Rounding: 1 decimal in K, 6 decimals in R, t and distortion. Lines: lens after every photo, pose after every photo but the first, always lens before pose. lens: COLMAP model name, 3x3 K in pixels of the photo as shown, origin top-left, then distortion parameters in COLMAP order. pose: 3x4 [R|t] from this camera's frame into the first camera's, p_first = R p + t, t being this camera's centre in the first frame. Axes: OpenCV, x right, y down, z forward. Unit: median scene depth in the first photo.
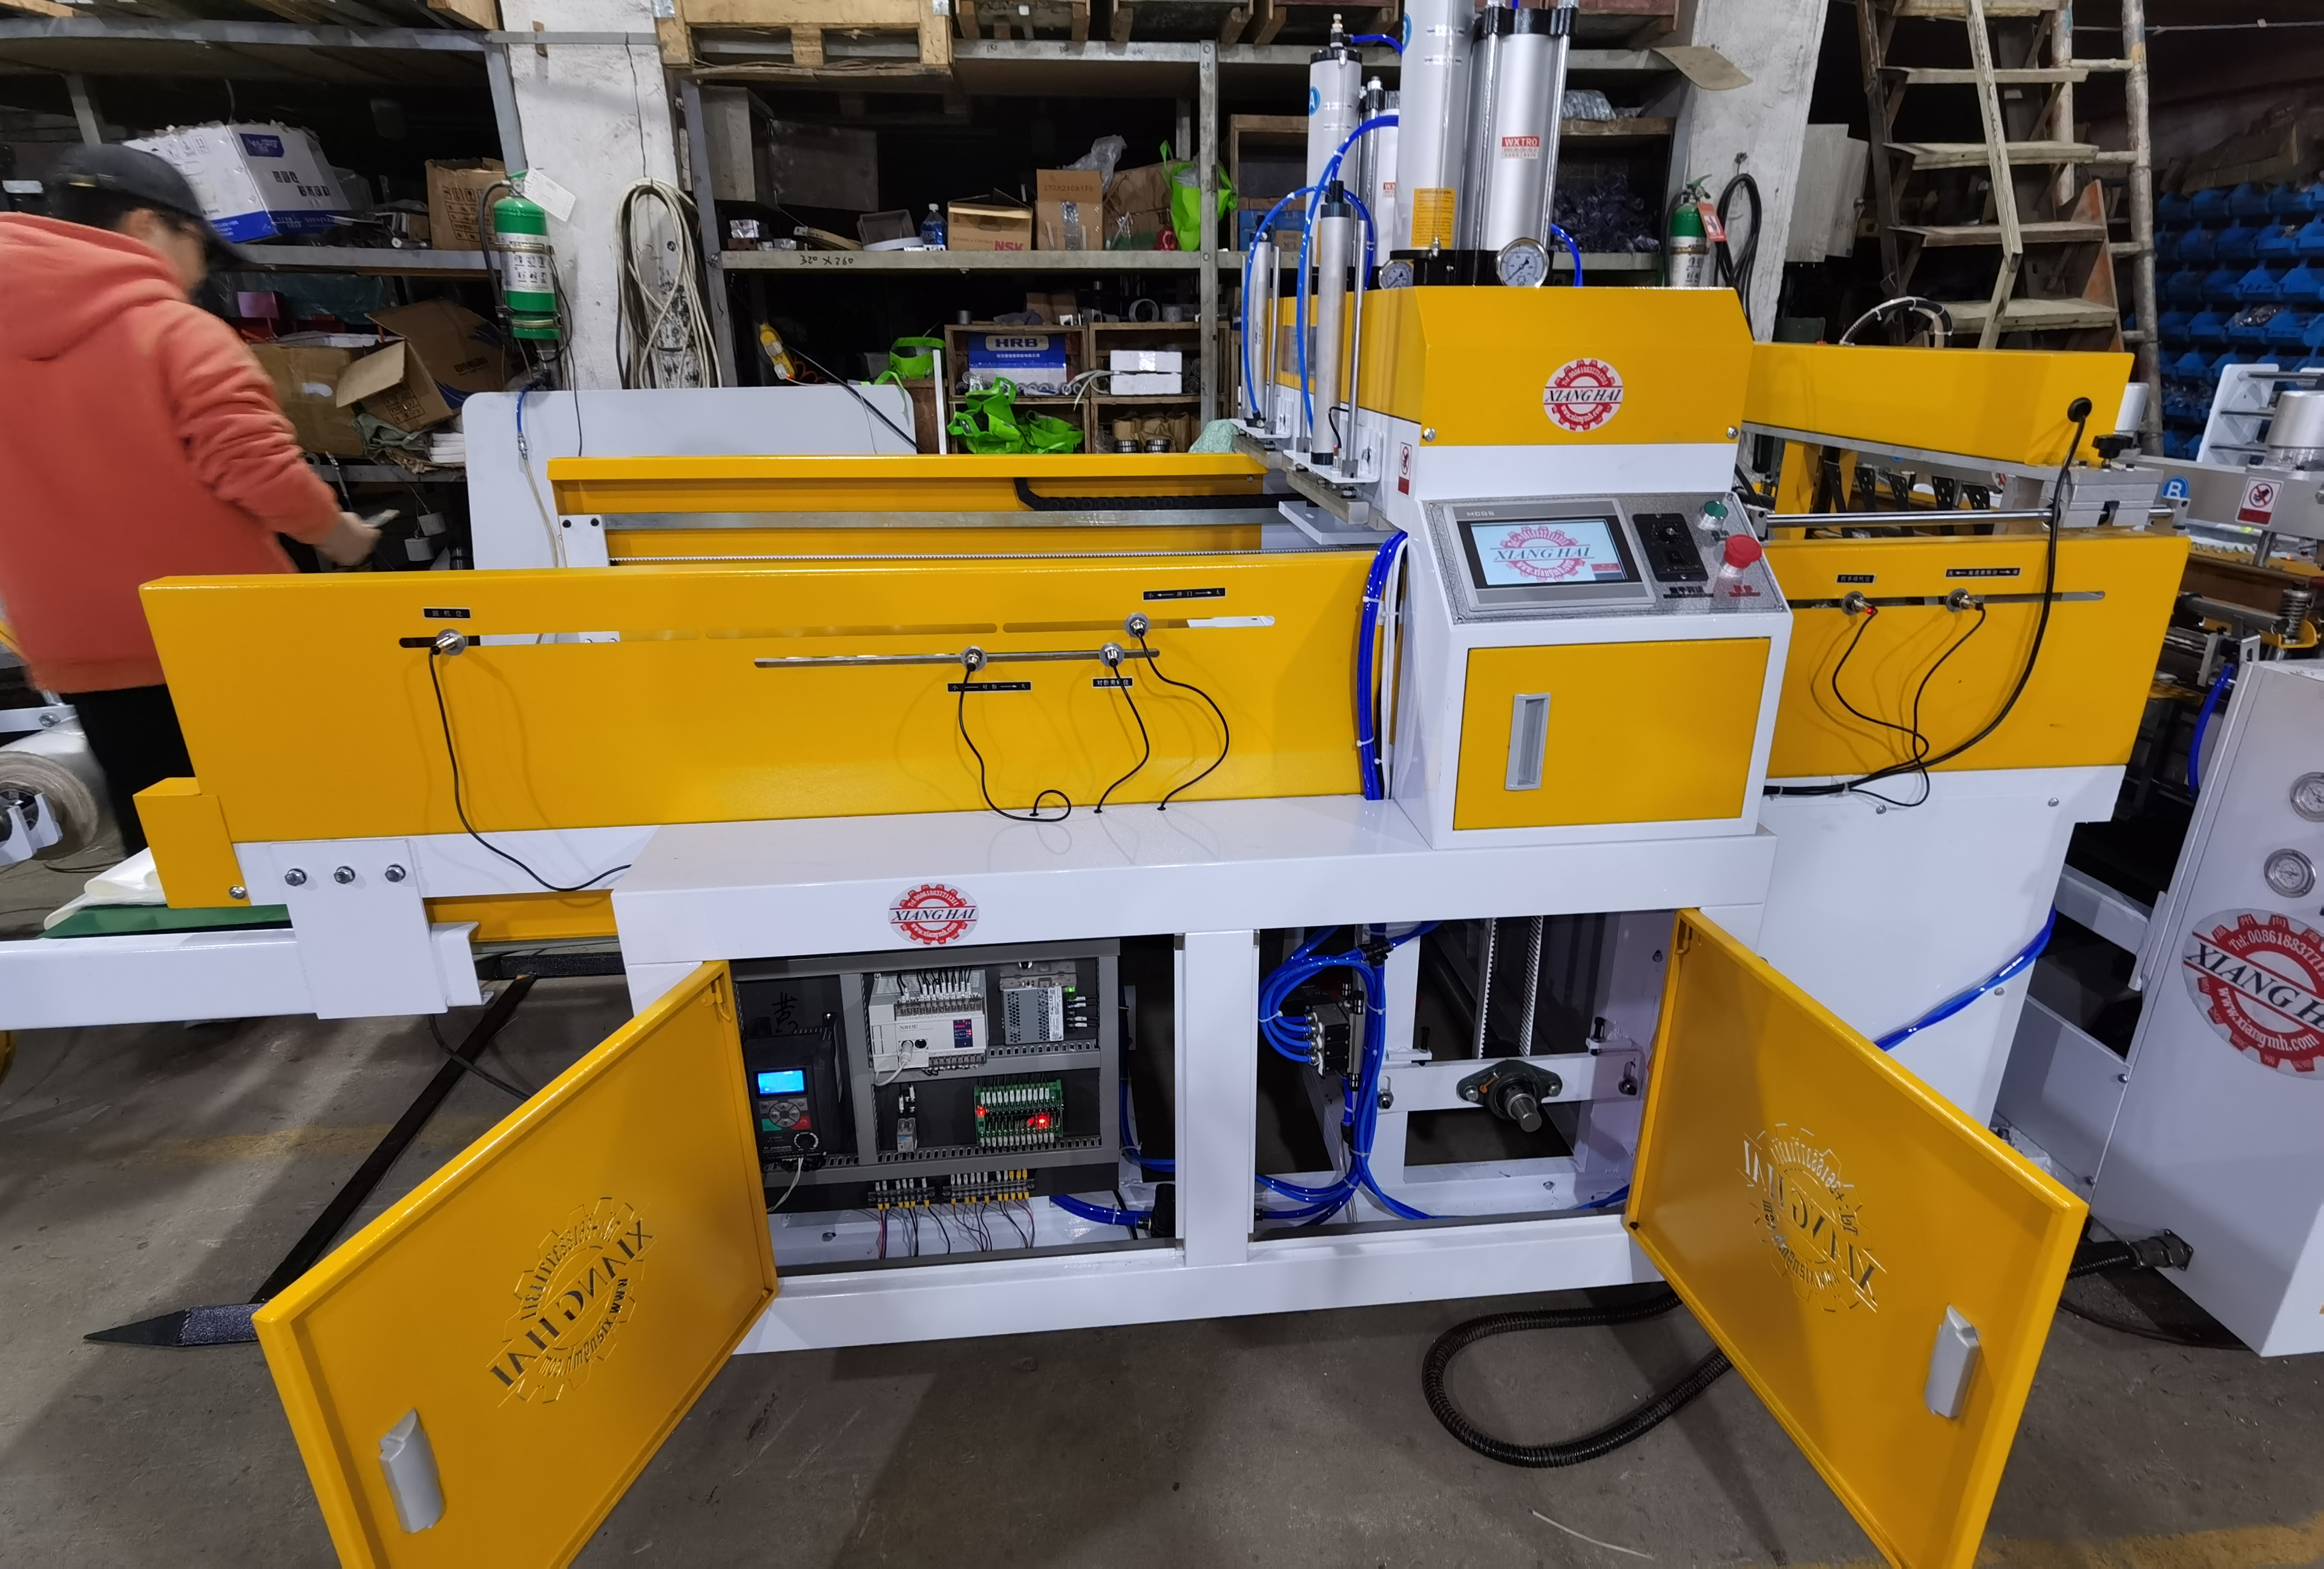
lens RADIAL K [[1198.7, 0, 1178.4], [0, 1198.7, 796.3], [0, 0, 1]] dist [-0.020850, 0.019115]
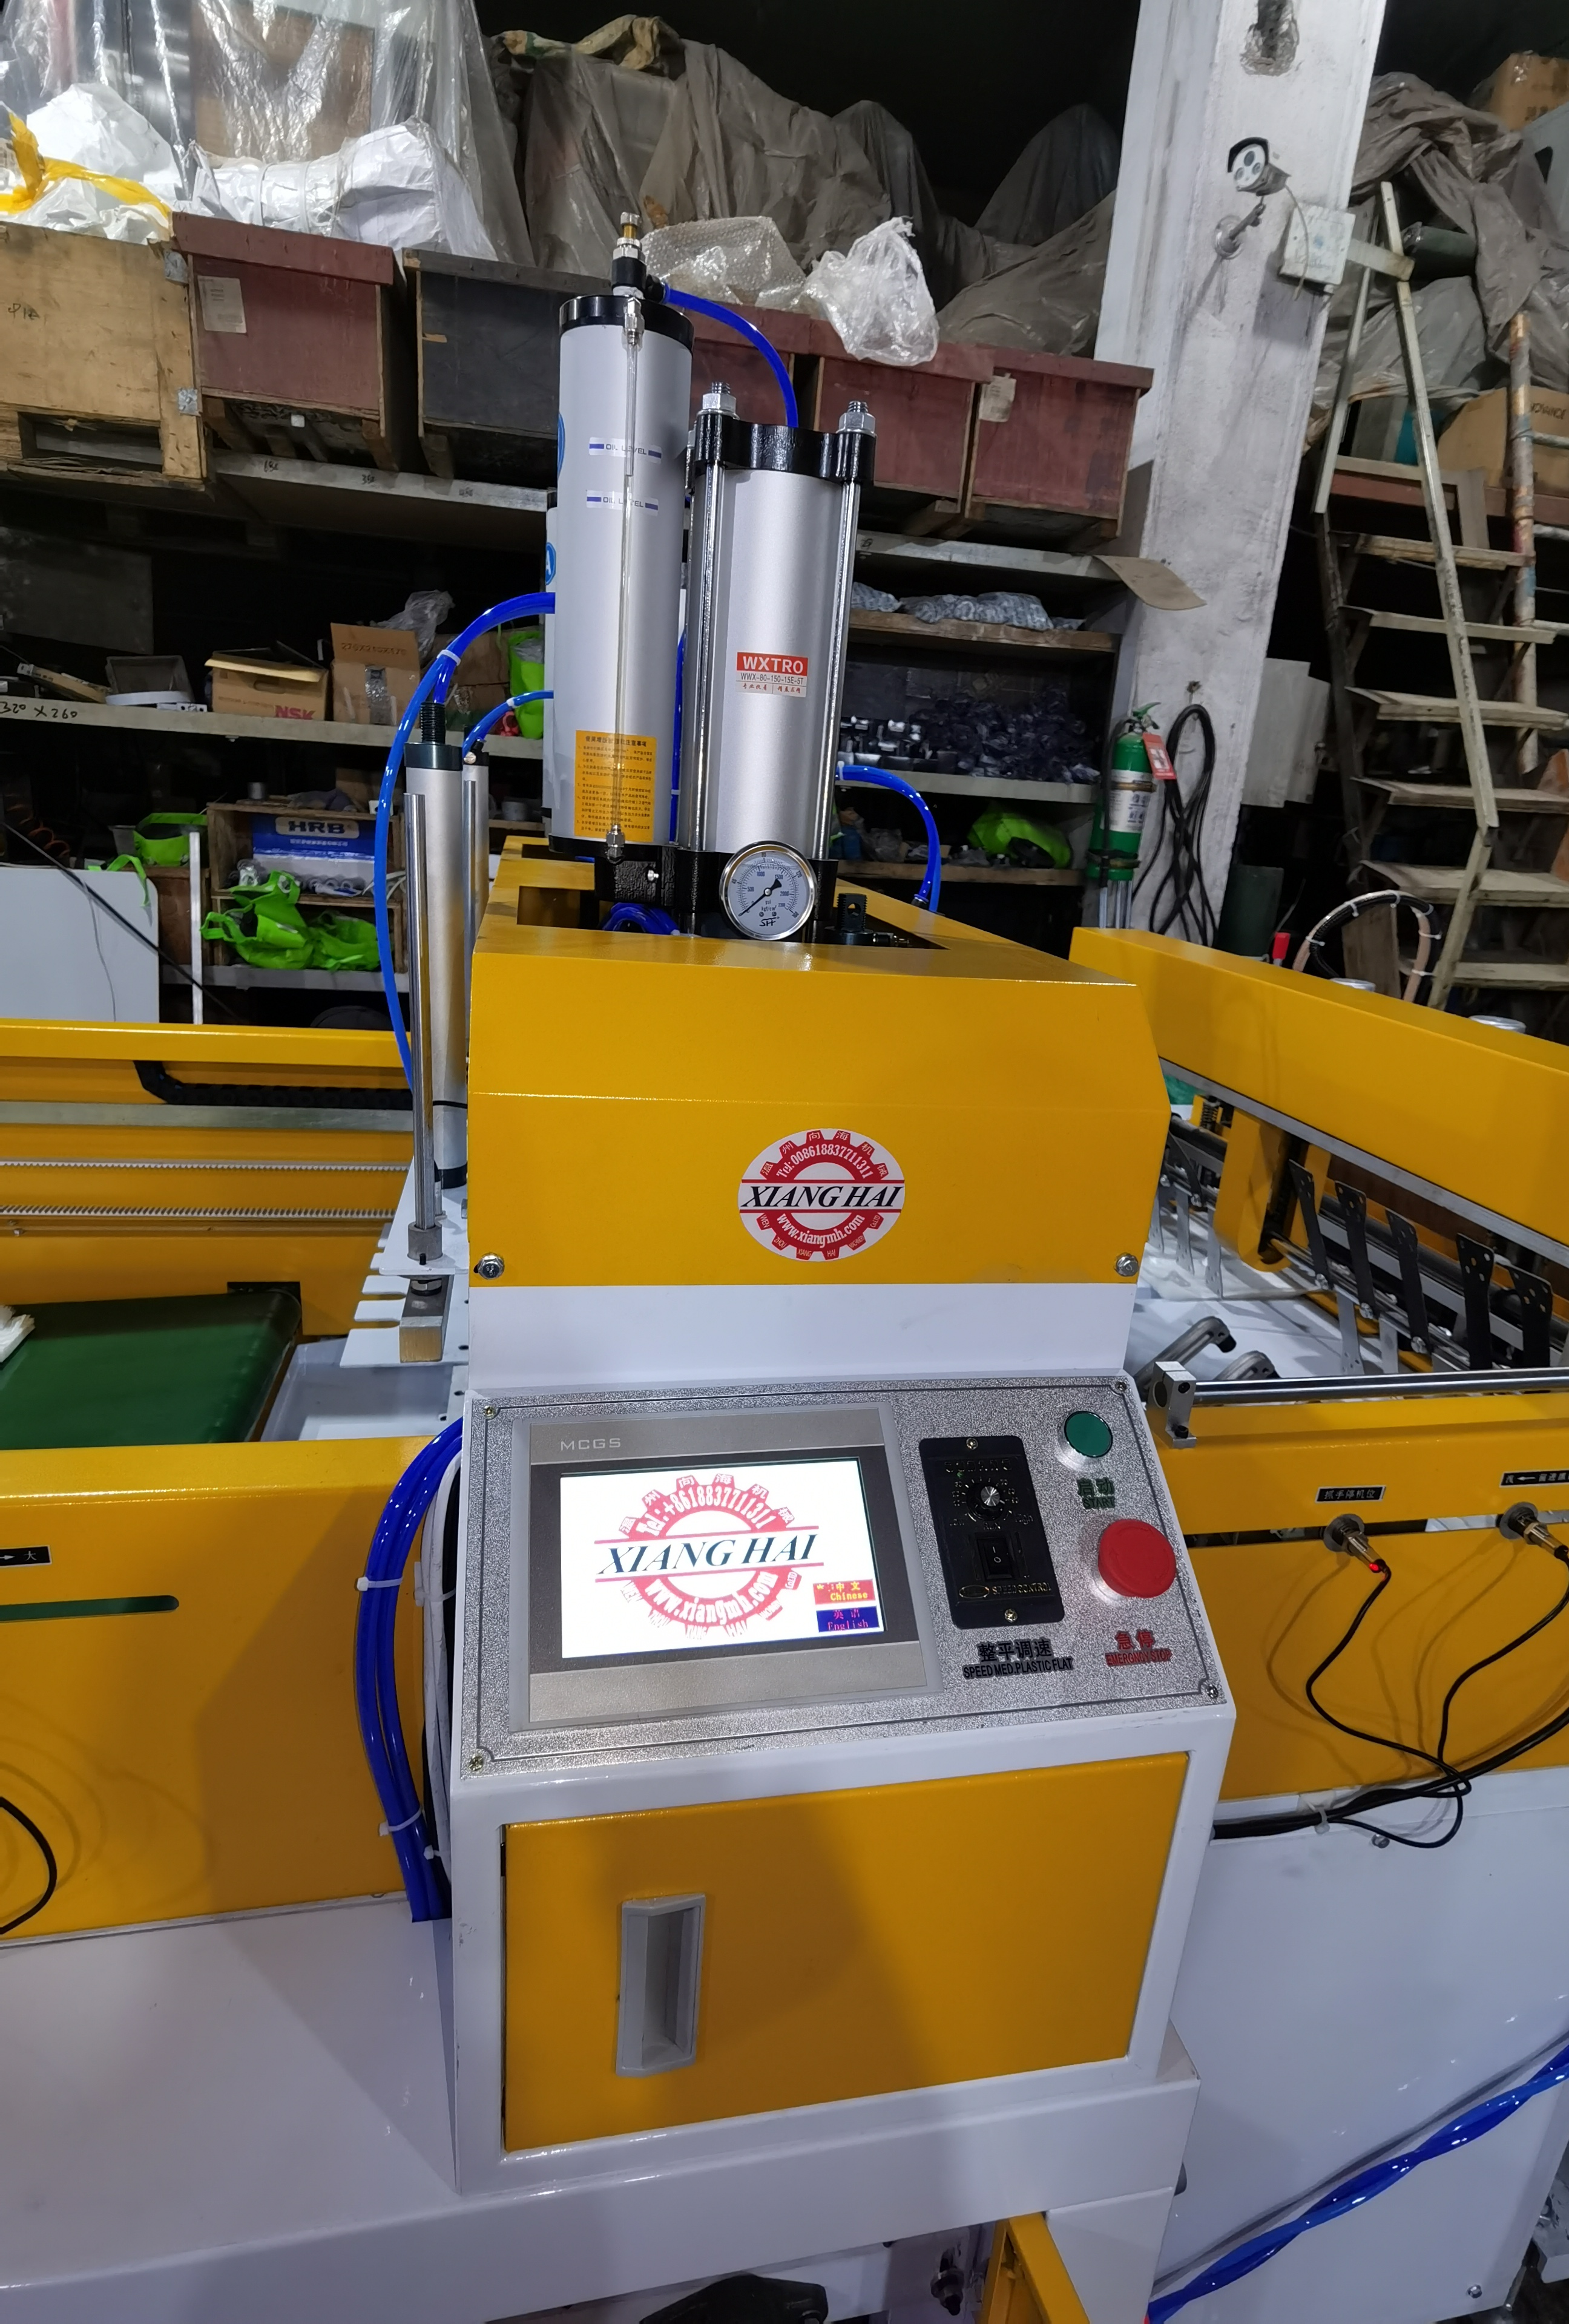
lens RADIAL K [[1198.7, 0, 778.4], [0, 1198.7, 1148.3], [0, 0, 1]] dist [-0.020850, 0.019115]
pose [[0.993275, 0.053403, 0.102731, 0.109018], [-0.045081, 0.995638, -0.081688, -0.126686], [-0.106645, 0.076508, 0.991349, 0.212256]]
